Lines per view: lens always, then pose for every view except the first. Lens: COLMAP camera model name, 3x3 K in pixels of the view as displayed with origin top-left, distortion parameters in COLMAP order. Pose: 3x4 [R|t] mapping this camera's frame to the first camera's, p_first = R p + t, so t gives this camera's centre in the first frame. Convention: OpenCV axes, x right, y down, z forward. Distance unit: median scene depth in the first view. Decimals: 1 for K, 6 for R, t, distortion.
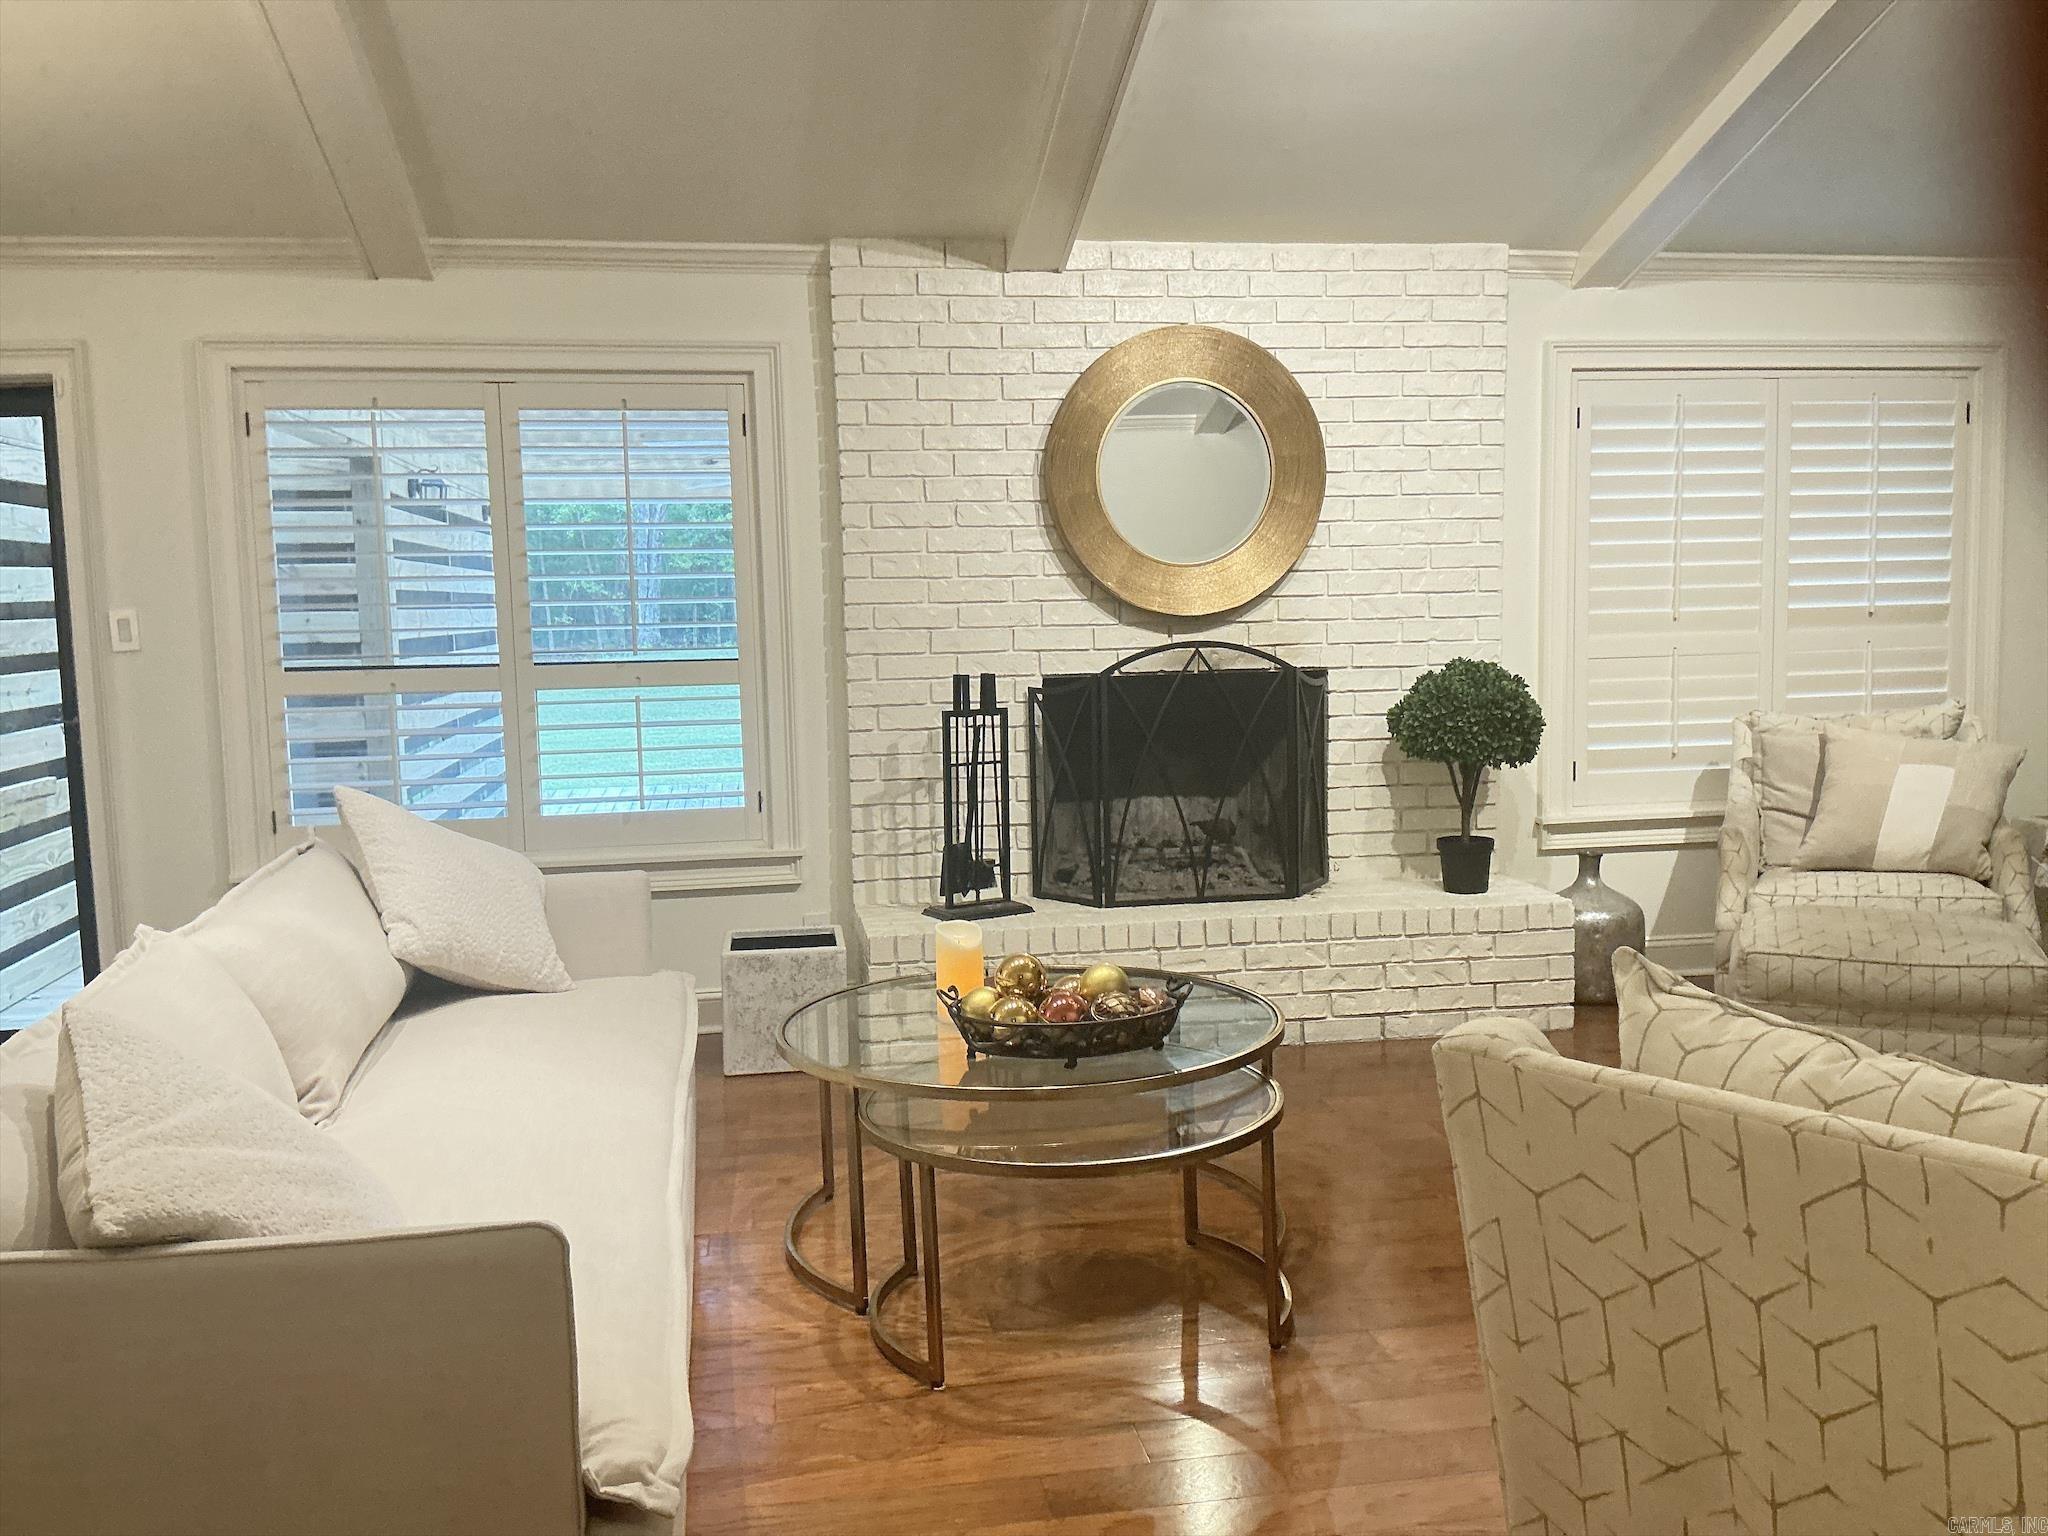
lens RADIAL K [[1702.2, 0, 1024.0], [0, 1702.2, 768.0], [0, 0, 1]] dist [0.162508, -0.332769]
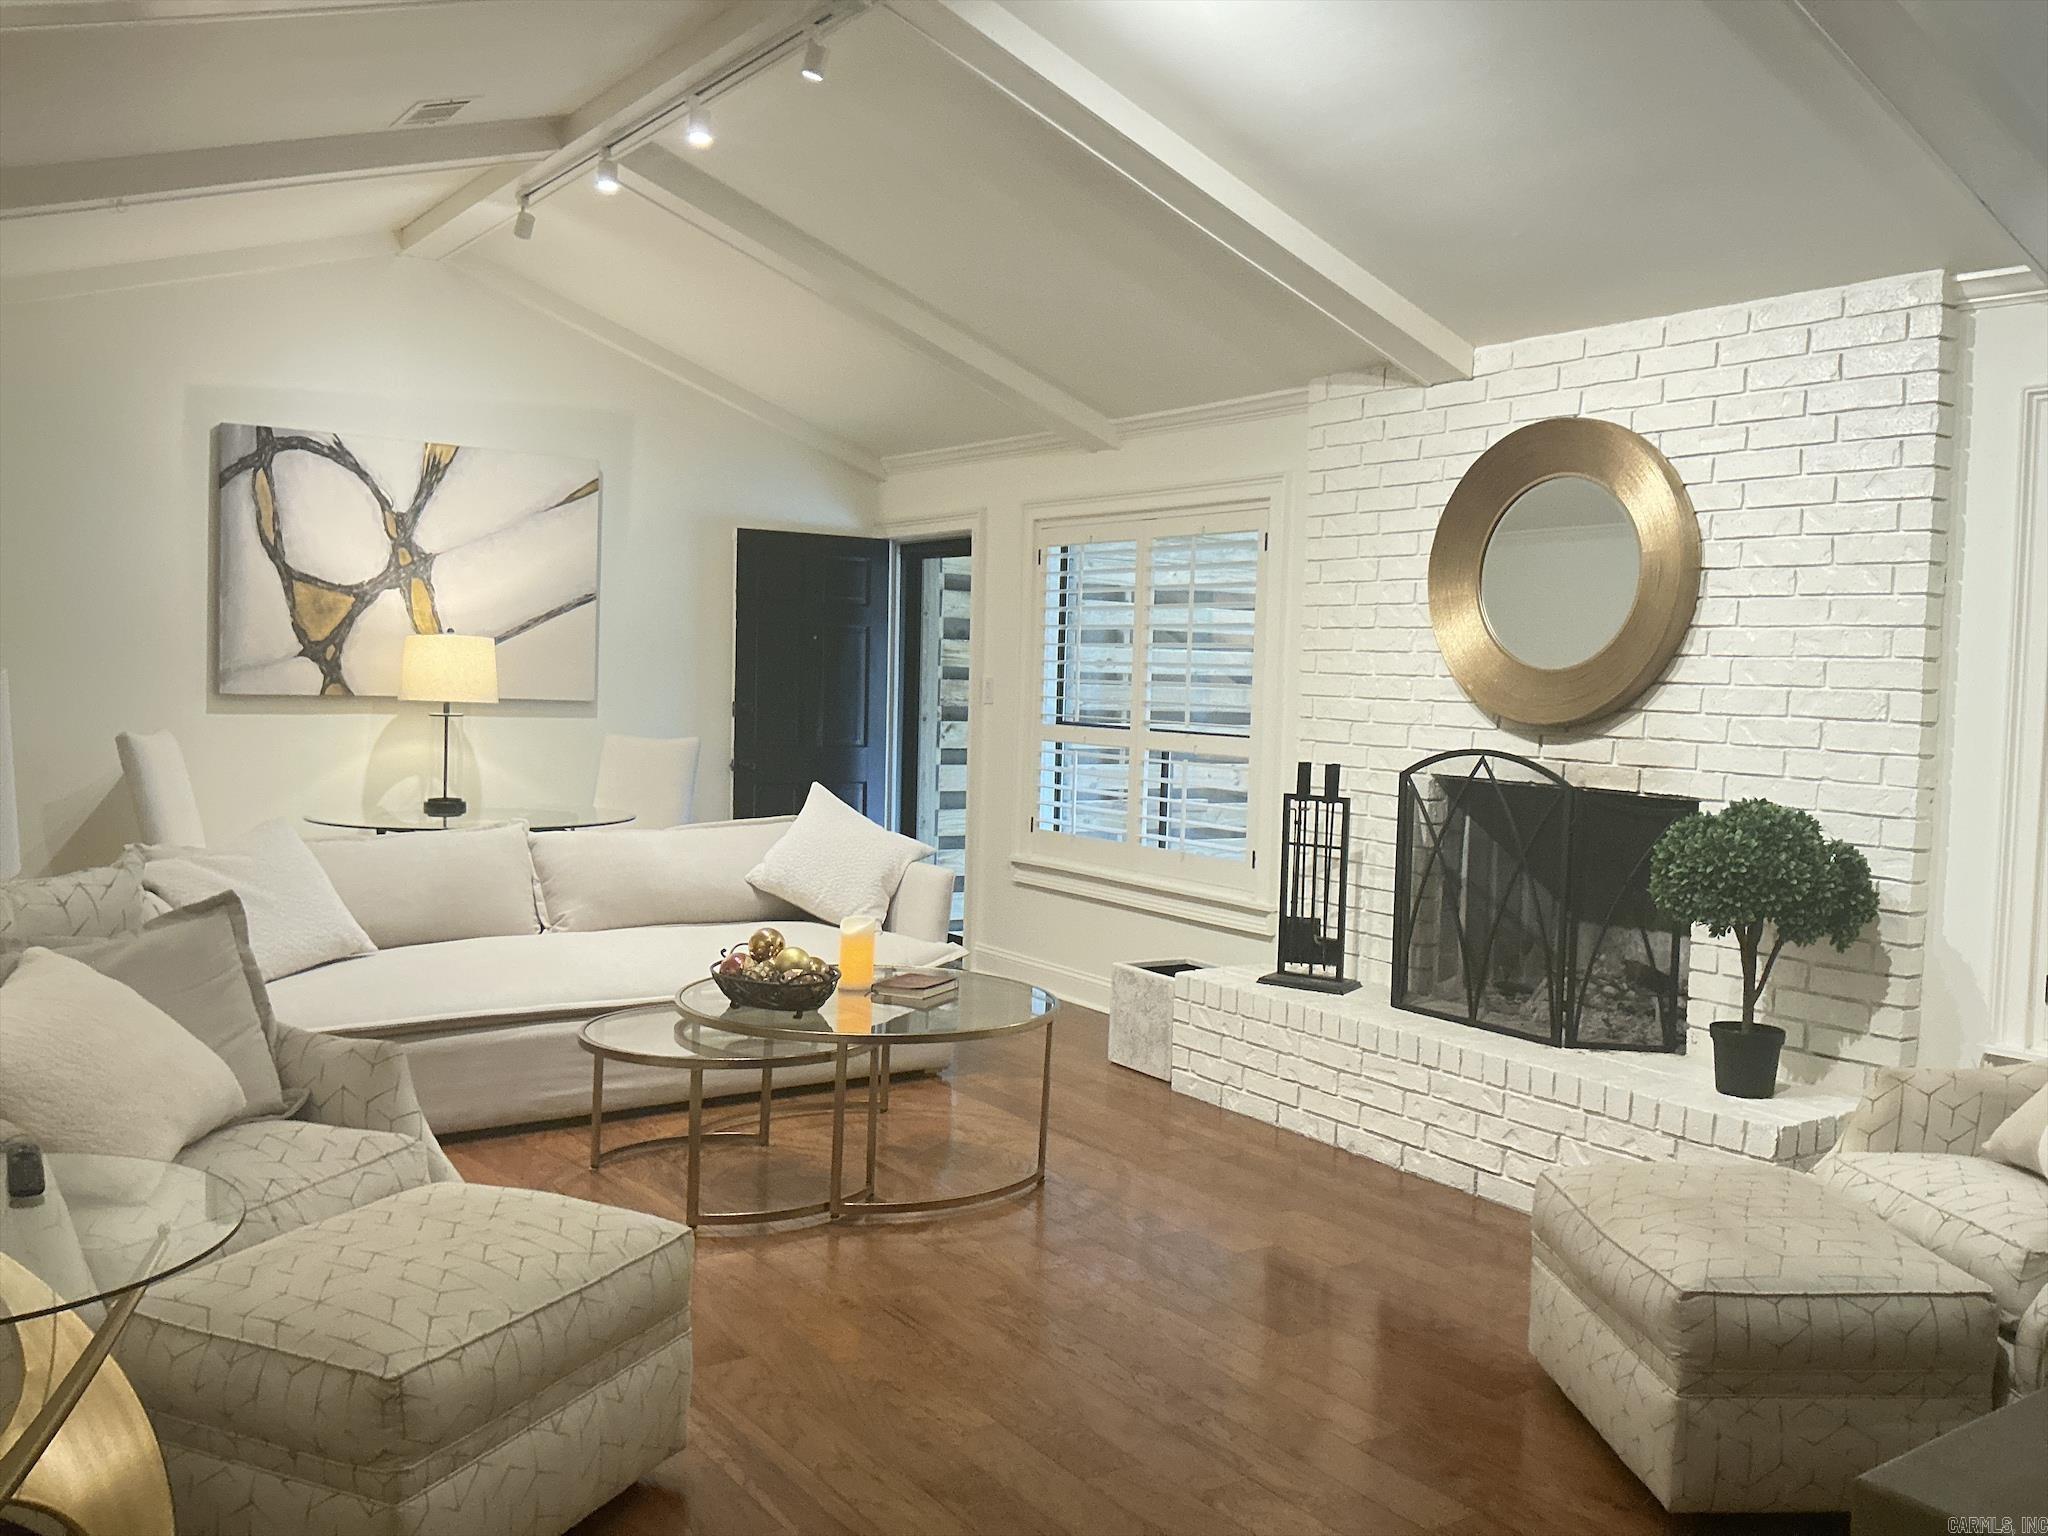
lens RADIAL K [[1702.2, 0, 1024.0], [0, 1702.2, 768.0], [0, 0, 1]] dist [0.162508, -0.332769]
pose [[0.429152, 0.085135, -0.899211, 0.833848], [-0.133474, 0.990595, 0.030086, -0.057415], [0.893316, 0.107110, 0.436480, 0.345932]]
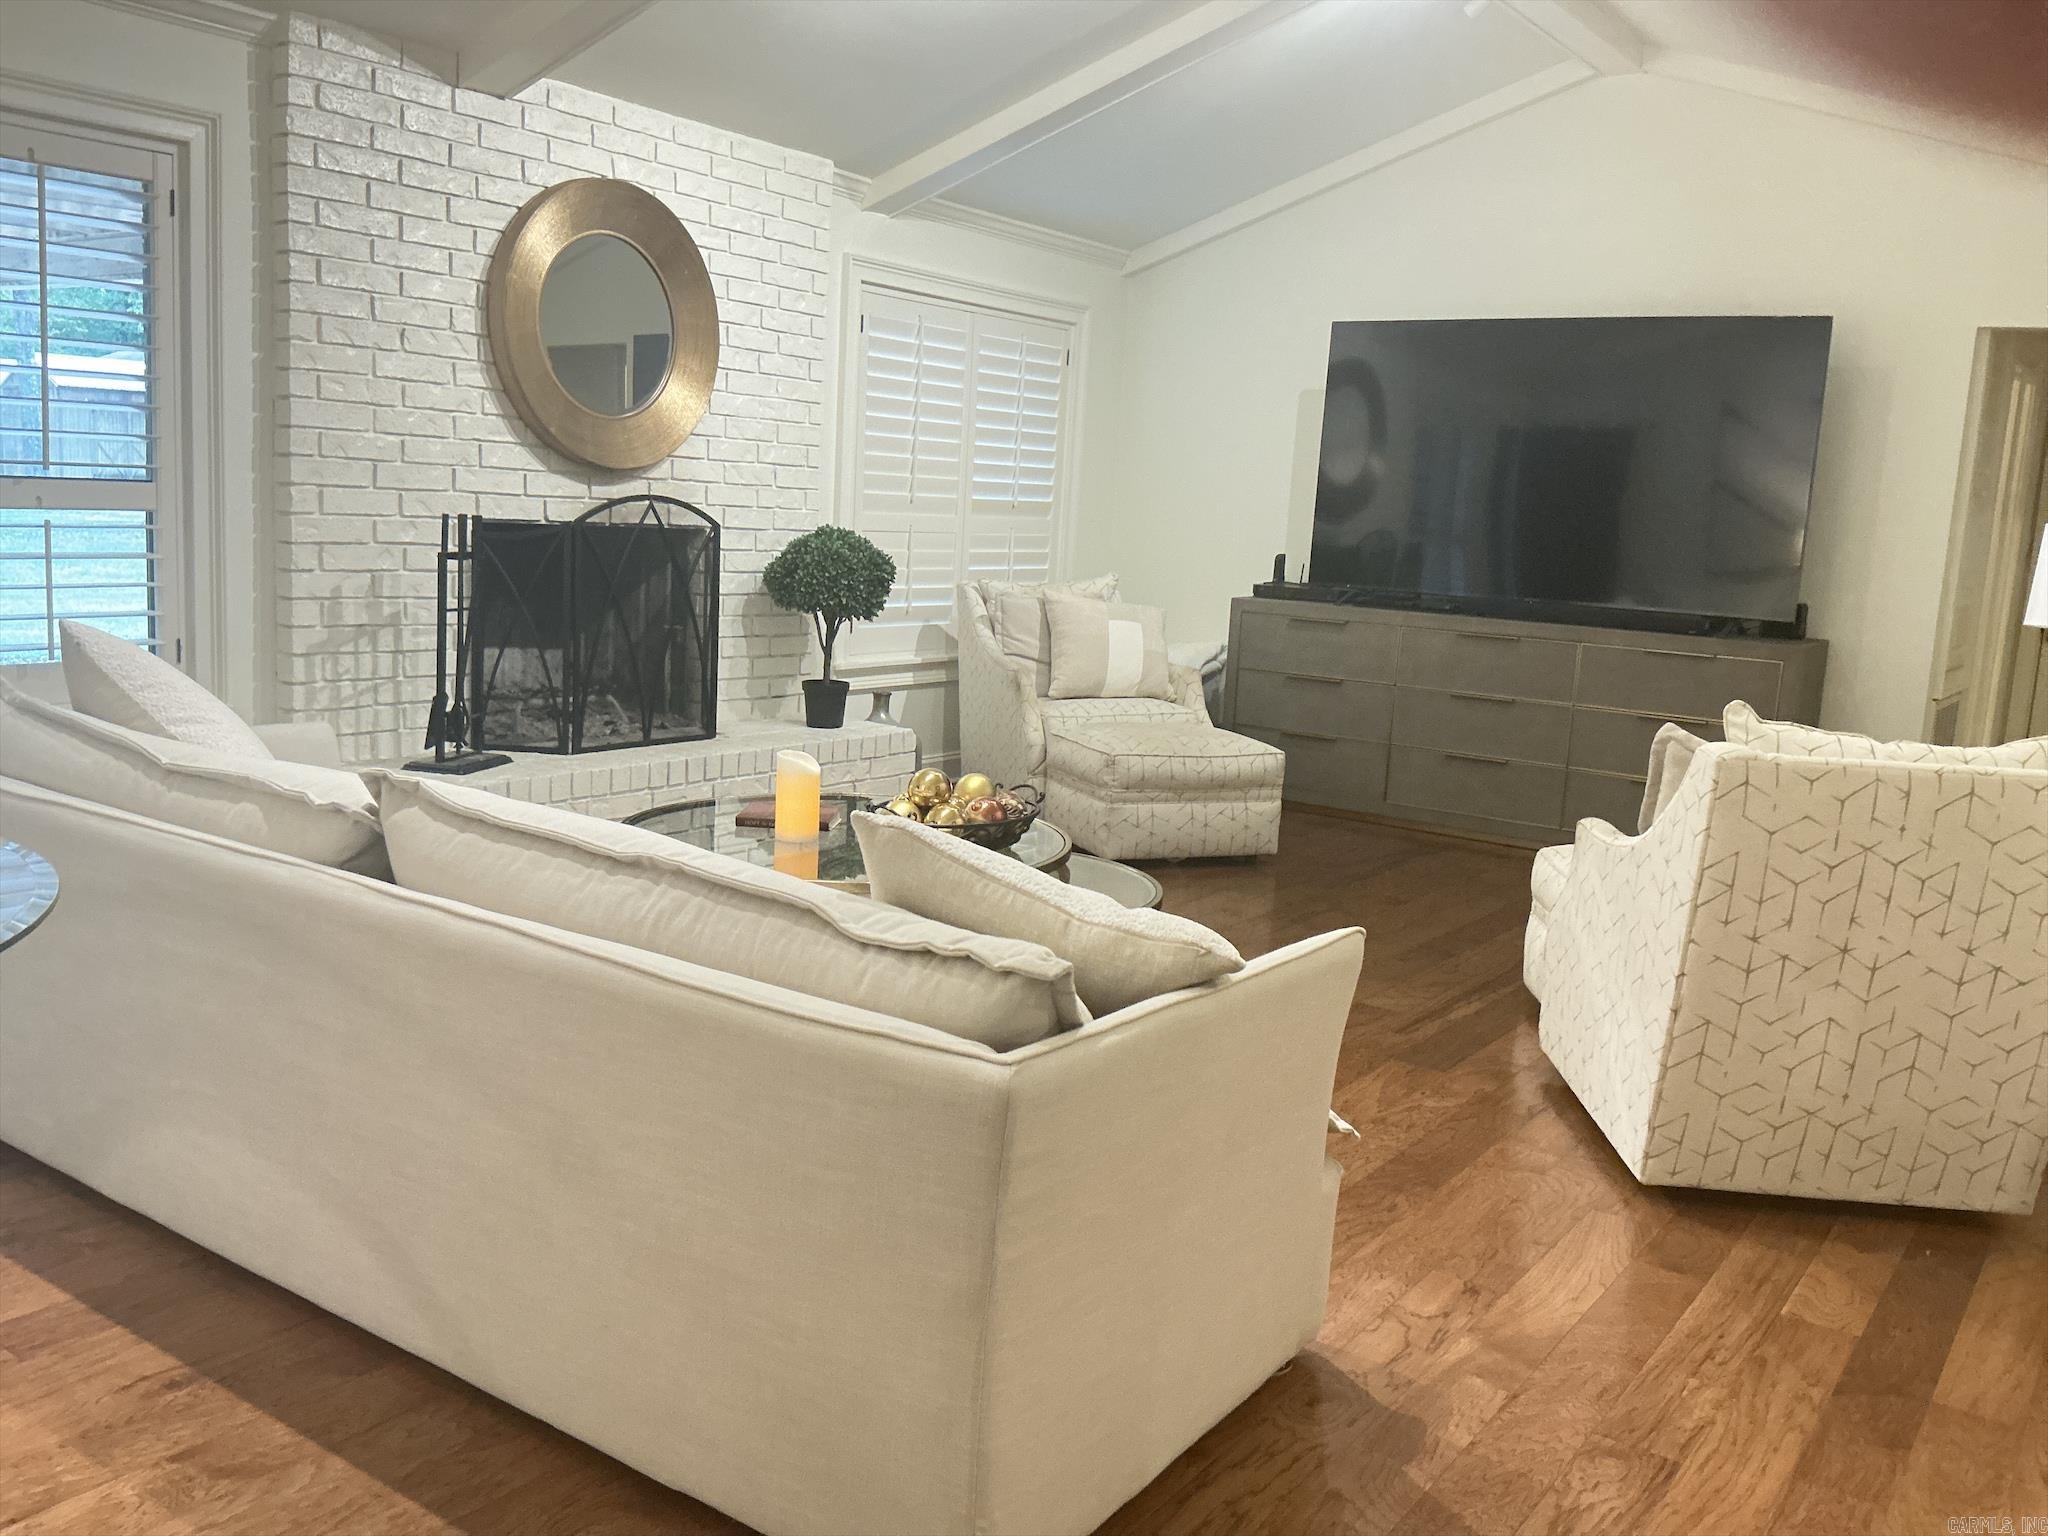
lens RADIAL K [[1702.2, 0, 1024.0], [0, 1702.2, 768.0], [0, 0, 1]] dist [0.162508, -0.332769]
pose [[0.701533, -0.052516, 0.710699, -0.482978], [-0.000599, 0.997237, 0.074281, 0.013572], [-0.712637, -0.052537, 0.699563, 0.090668]]
